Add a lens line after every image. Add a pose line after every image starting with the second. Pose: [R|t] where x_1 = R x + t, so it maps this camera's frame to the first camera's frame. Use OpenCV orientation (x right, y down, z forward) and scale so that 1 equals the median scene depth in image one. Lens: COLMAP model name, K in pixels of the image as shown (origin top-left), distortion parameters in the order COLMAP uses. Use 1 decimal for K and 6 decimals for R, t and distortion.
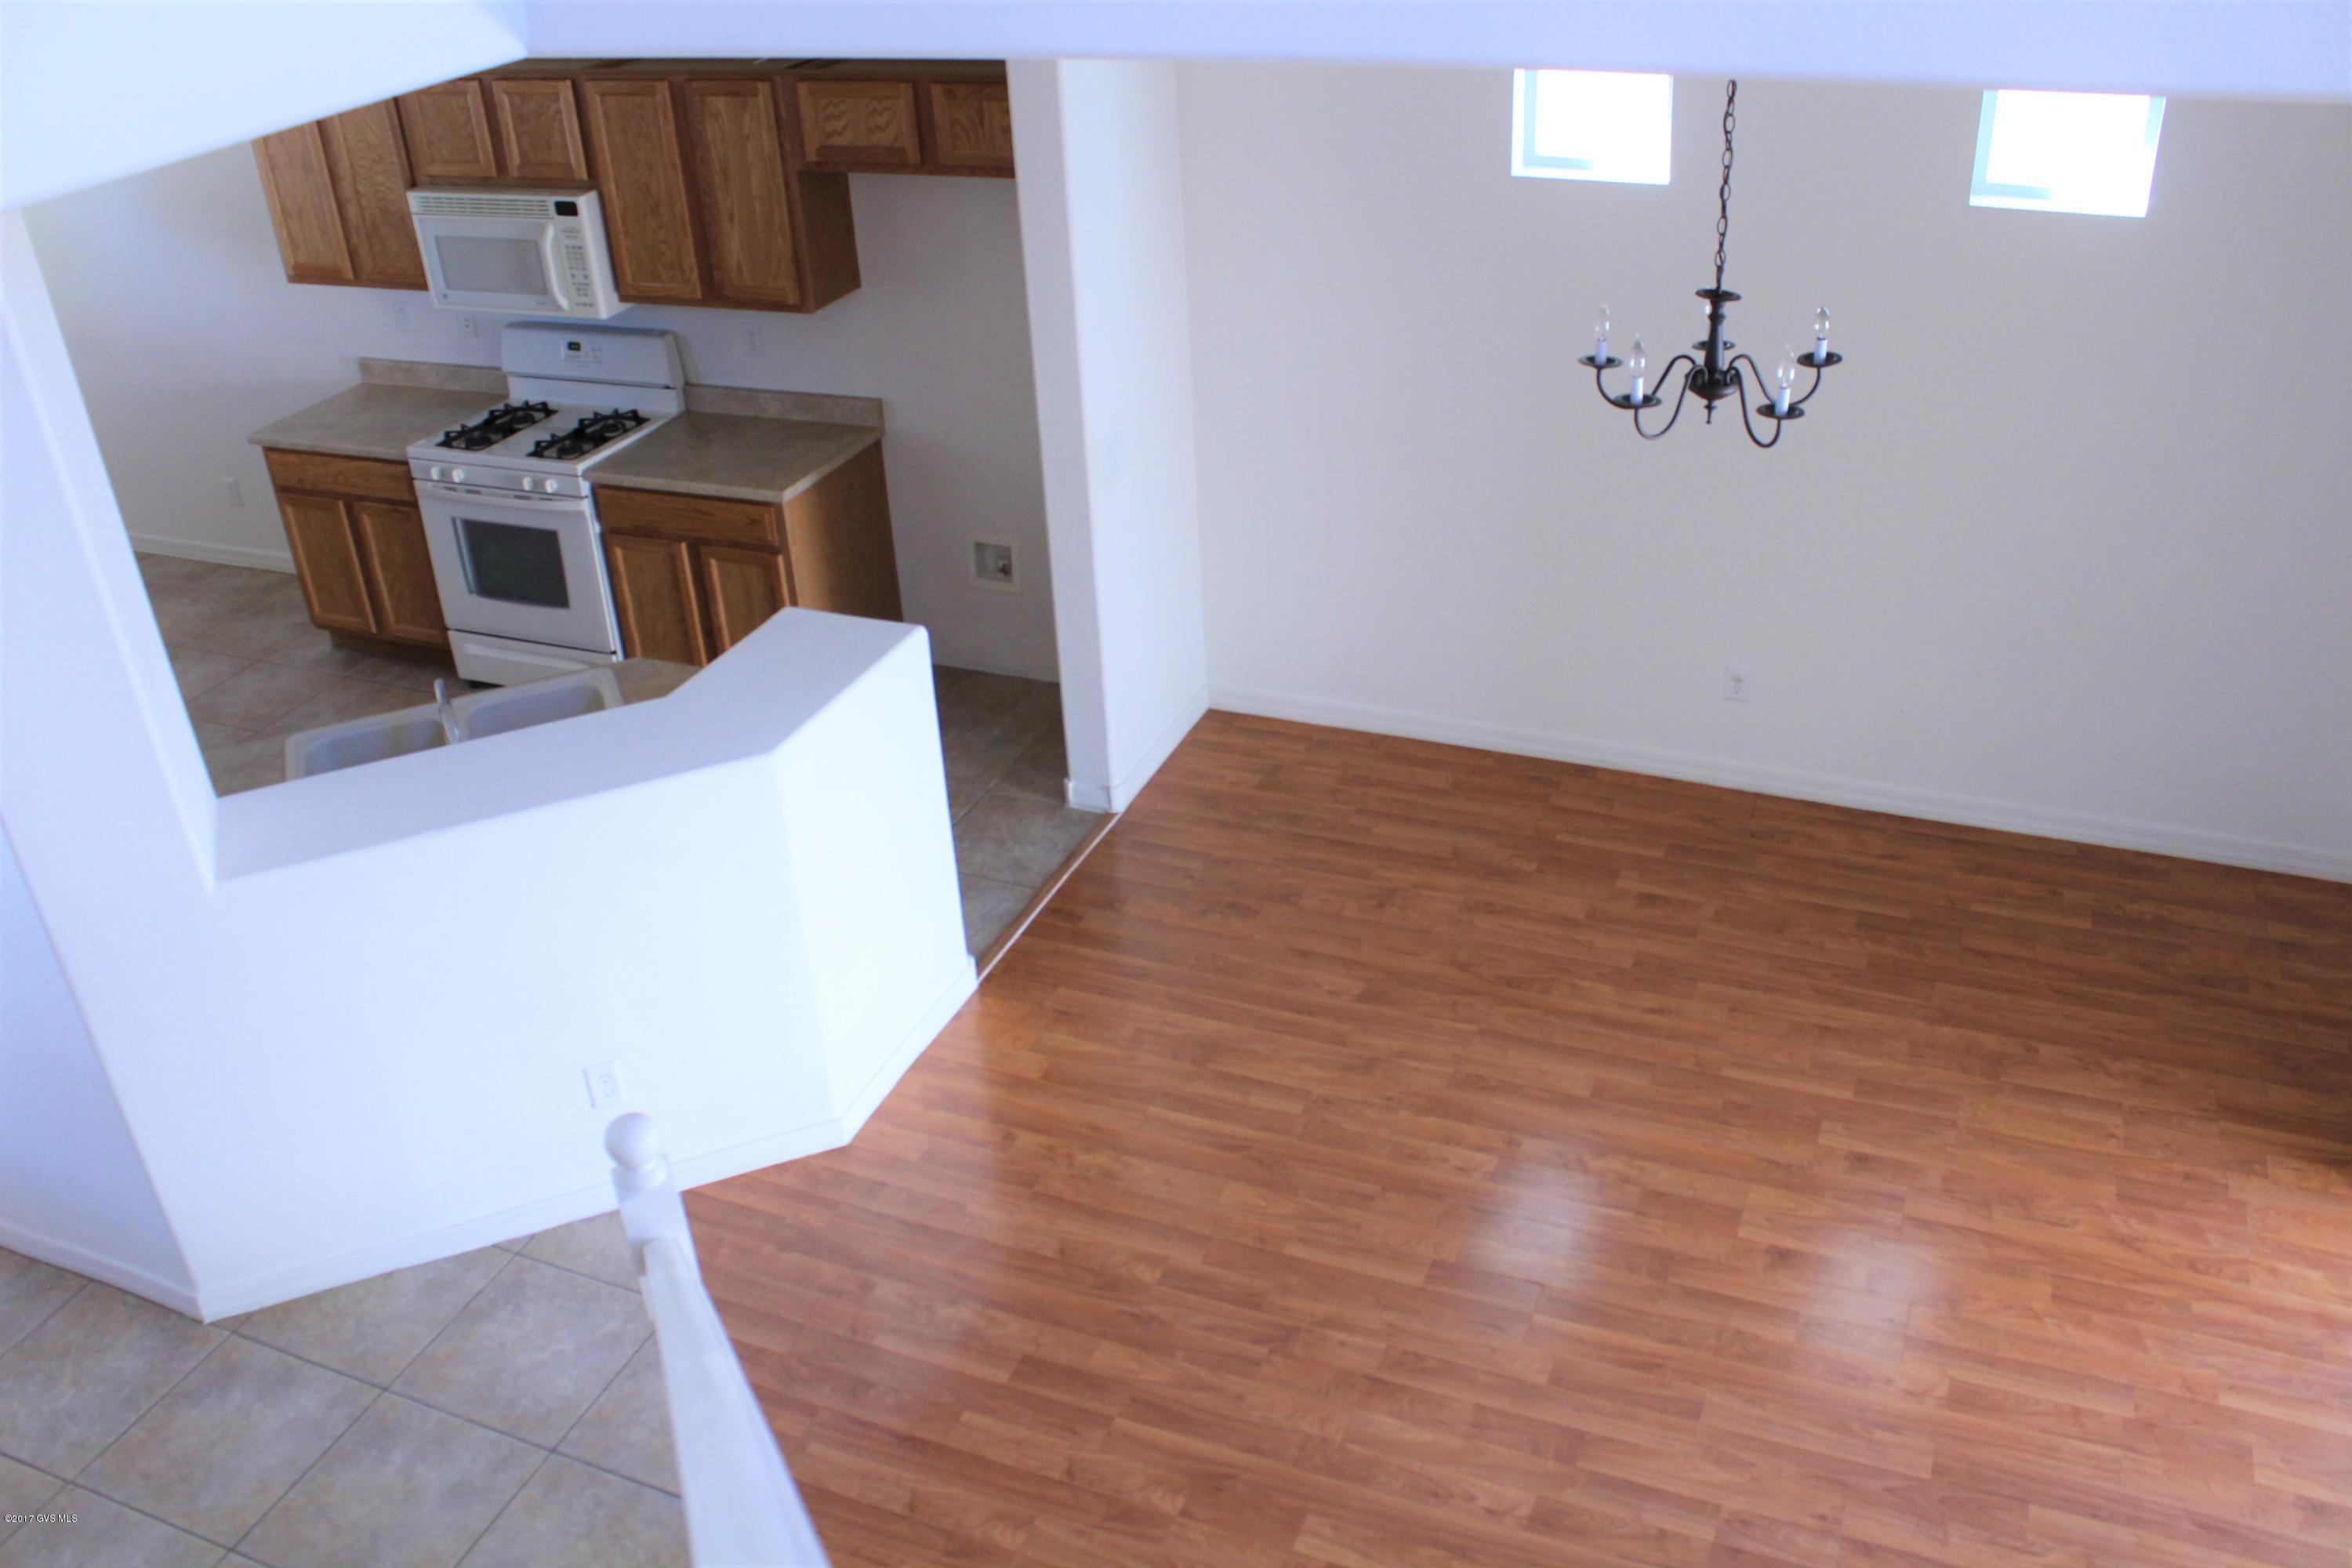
lens RADIAL K [[1989.3, 0, 1176.0], [0, 1989.3, 784.0], [0, 0, 1]] dist [-0.172755, 0.167989]
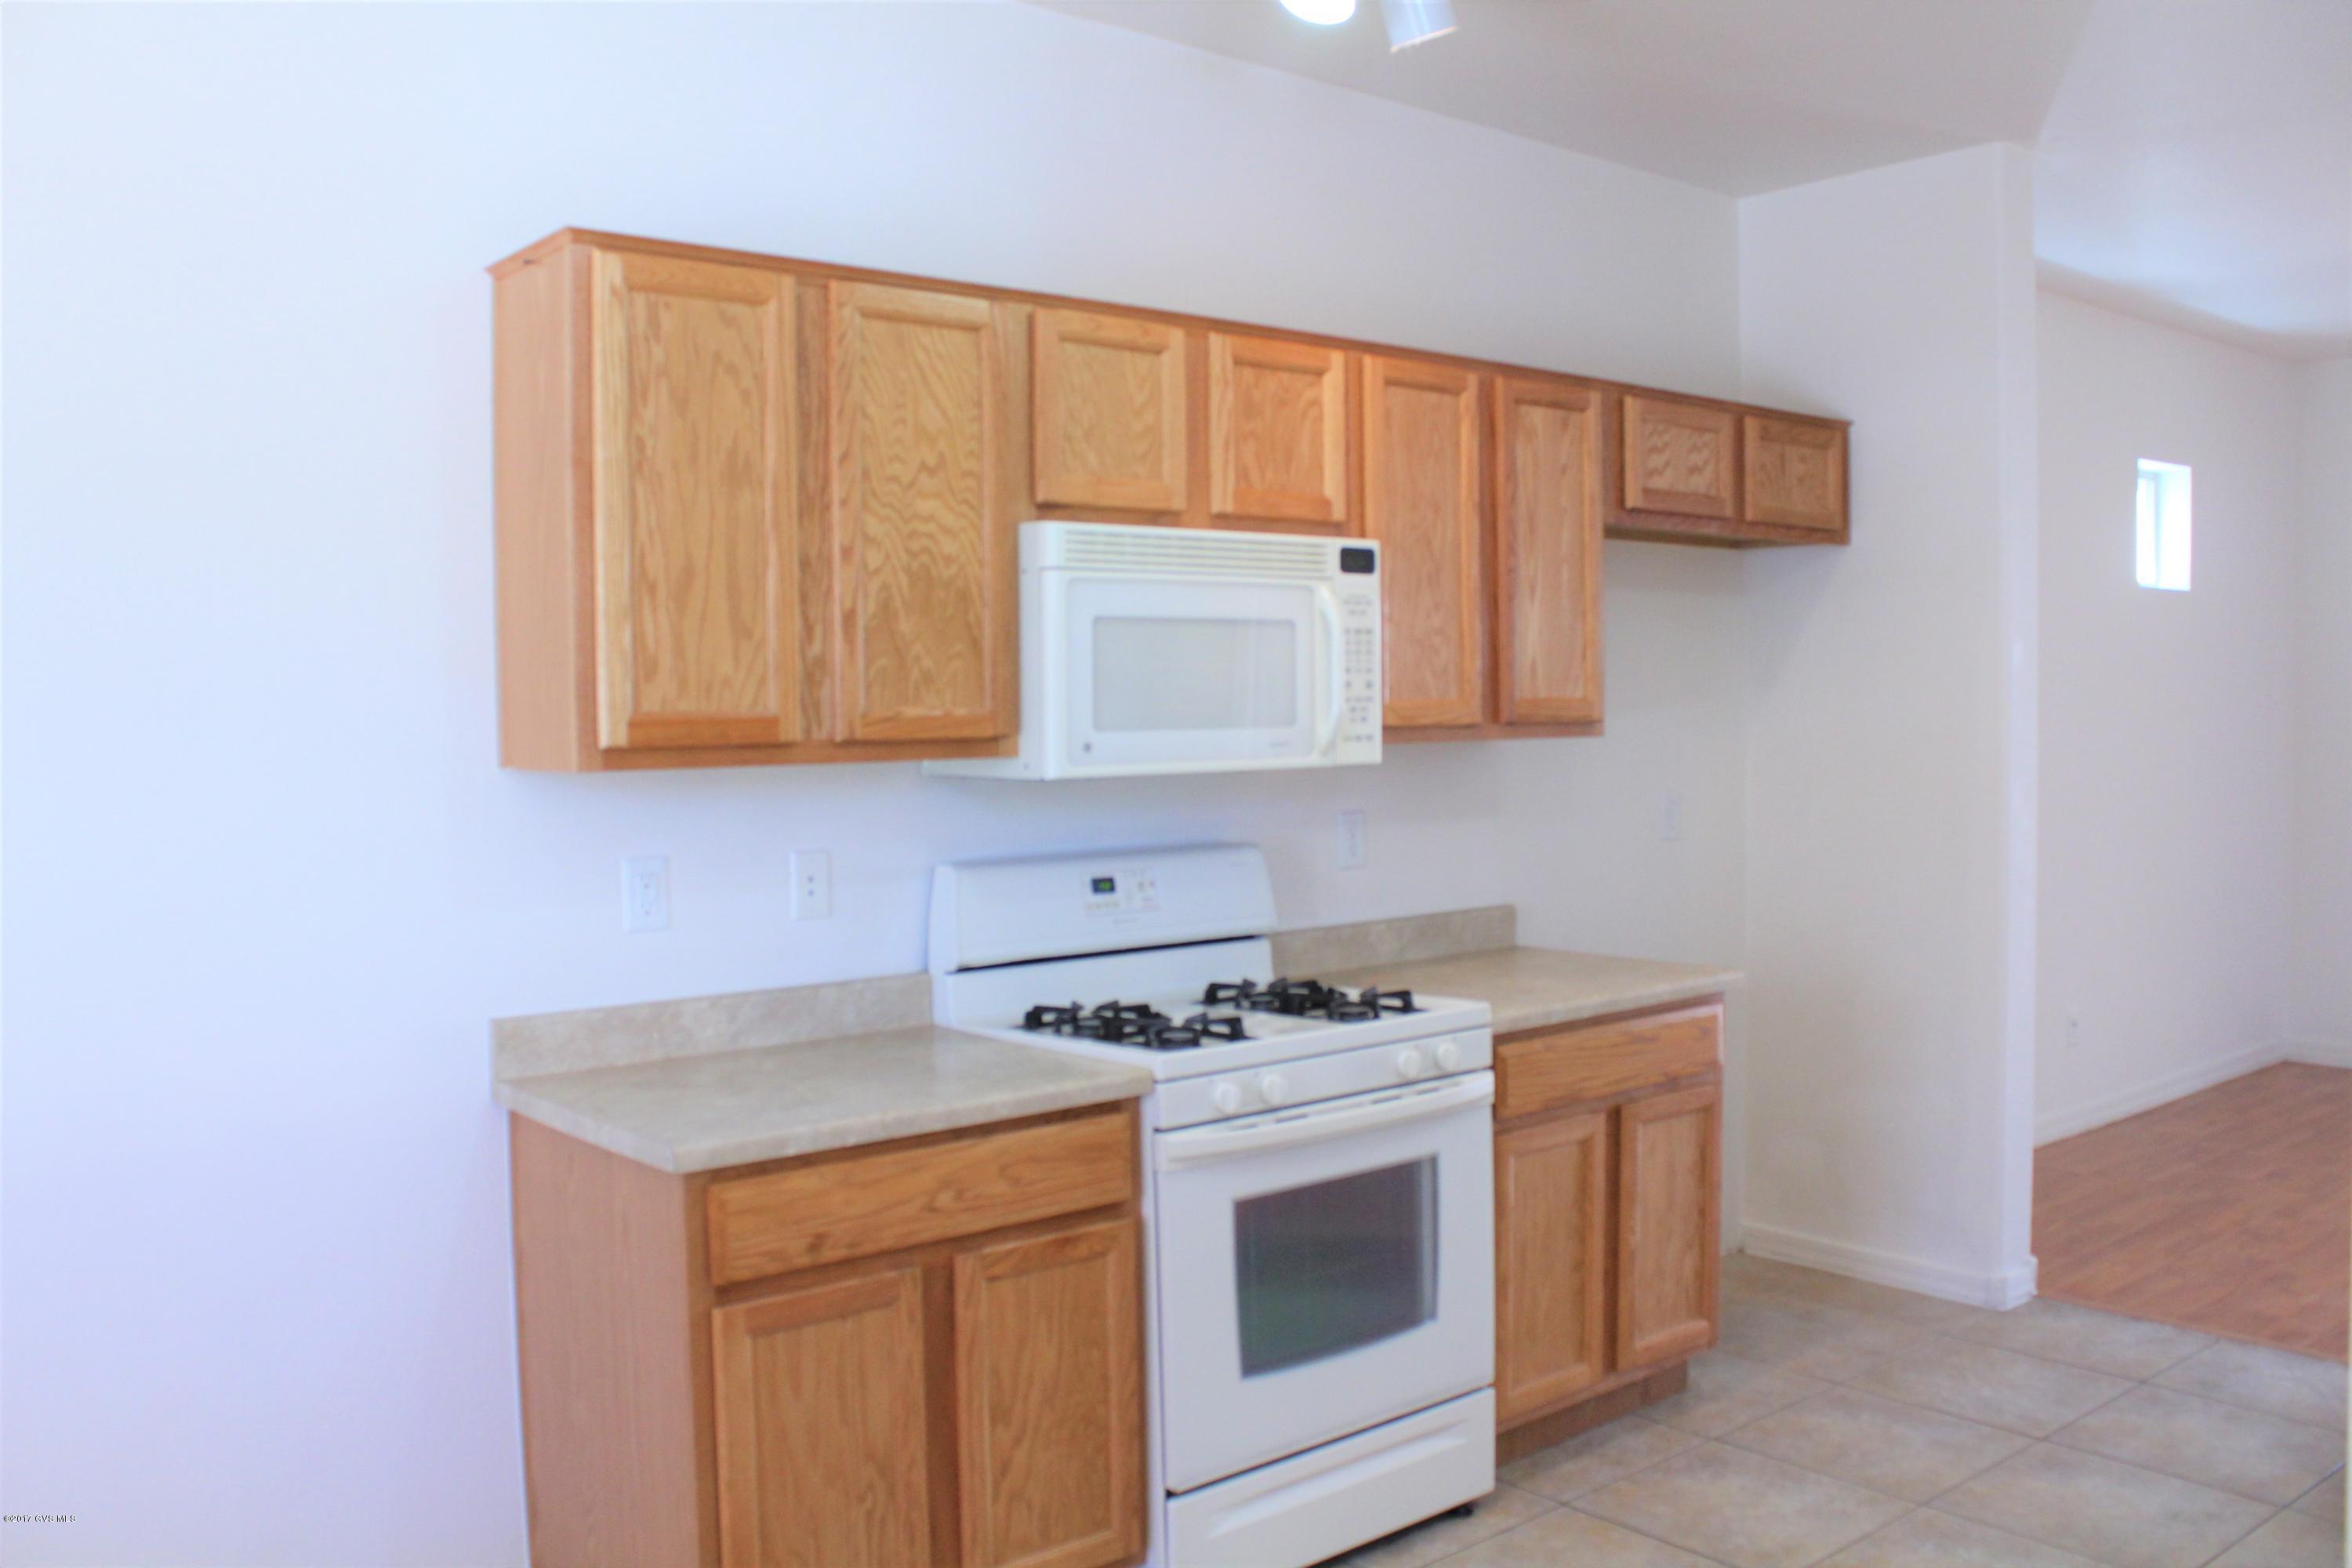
lens RADIAL K [[1989.3, 0, 1176.0], [0, 1989.3, 784.0], [0, 0, 1]] dist [-0.172755, 0.167989]
pose [[0.453002, 0.010281, 0.891450, -0.847829], [0.435923, 0.869687, -0.231550, -0.130604], [-0.777663, 0.493496, 0.389488, 0.847352]]
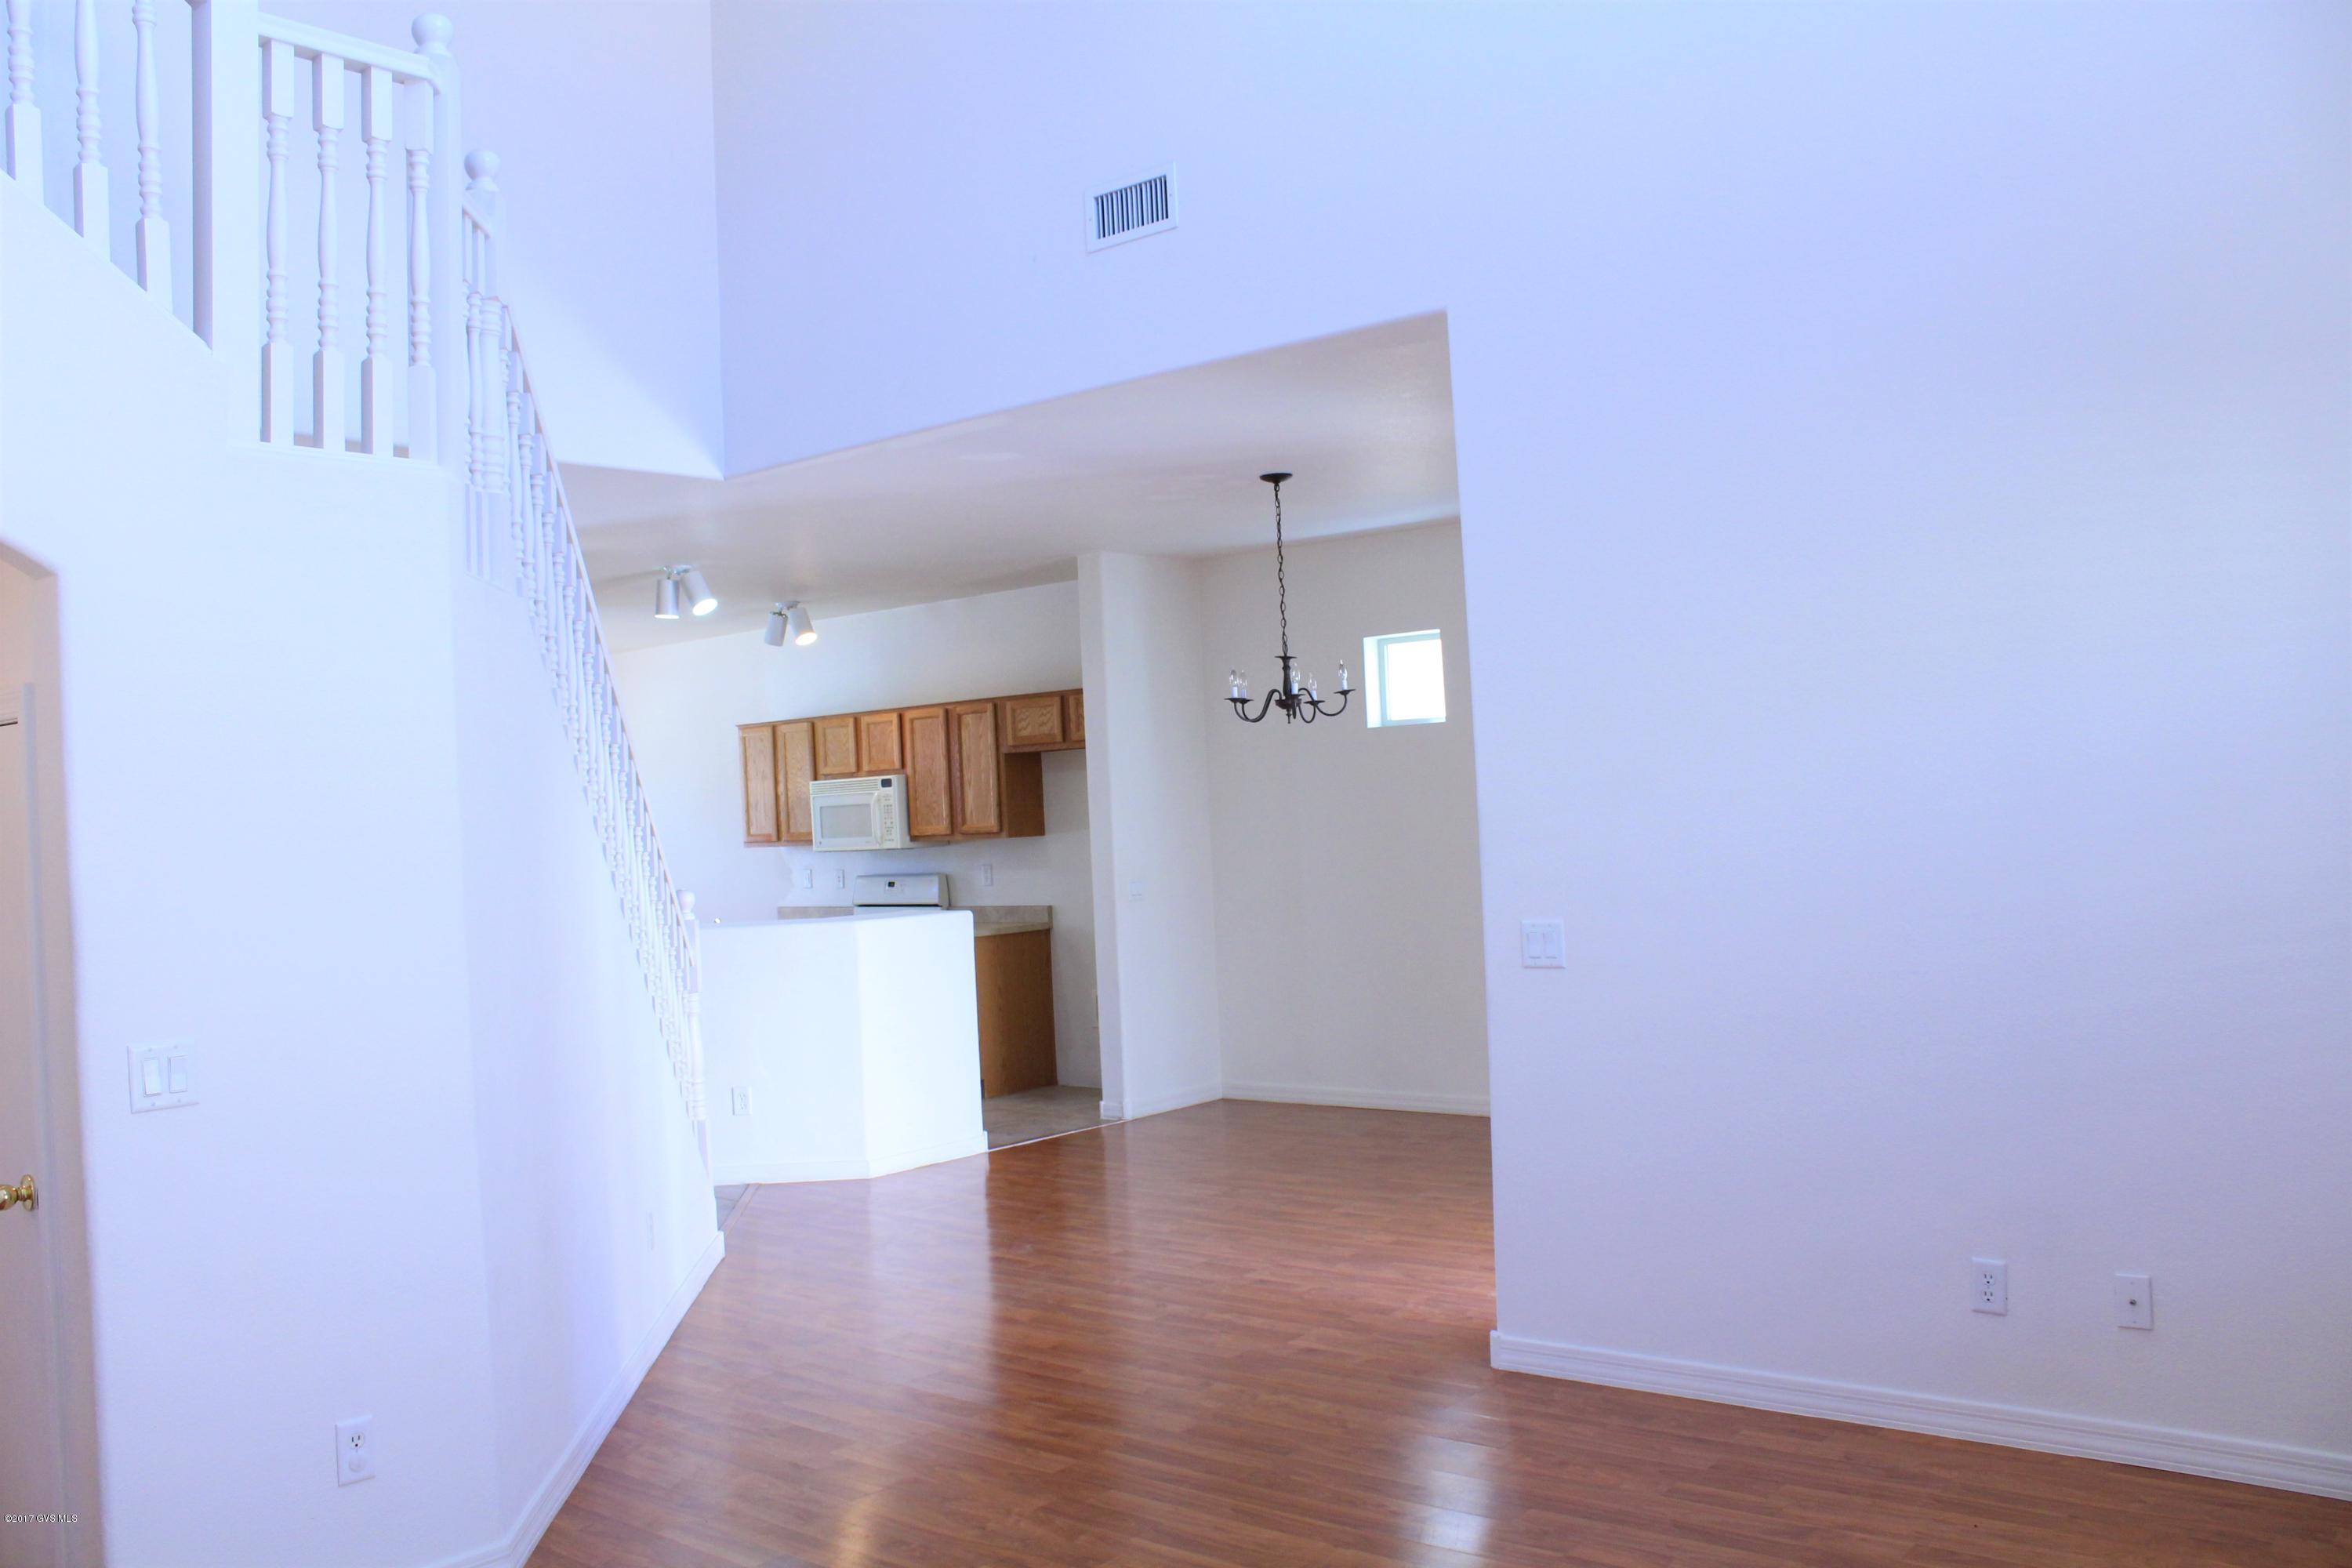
lens RADIAL K [[1989.3, 0, 1176.0], [0, 1989.3, 784.0], [0, 0, 1]] dist [-0.172755, 0.167989]
pose [[0.955392, 0.006100, -0.295277, 0.458975], [-0.153960, 0.863480, -0.480311, 0.518669], [0.252036, 0.504346, 0.825901, -0.405061]]
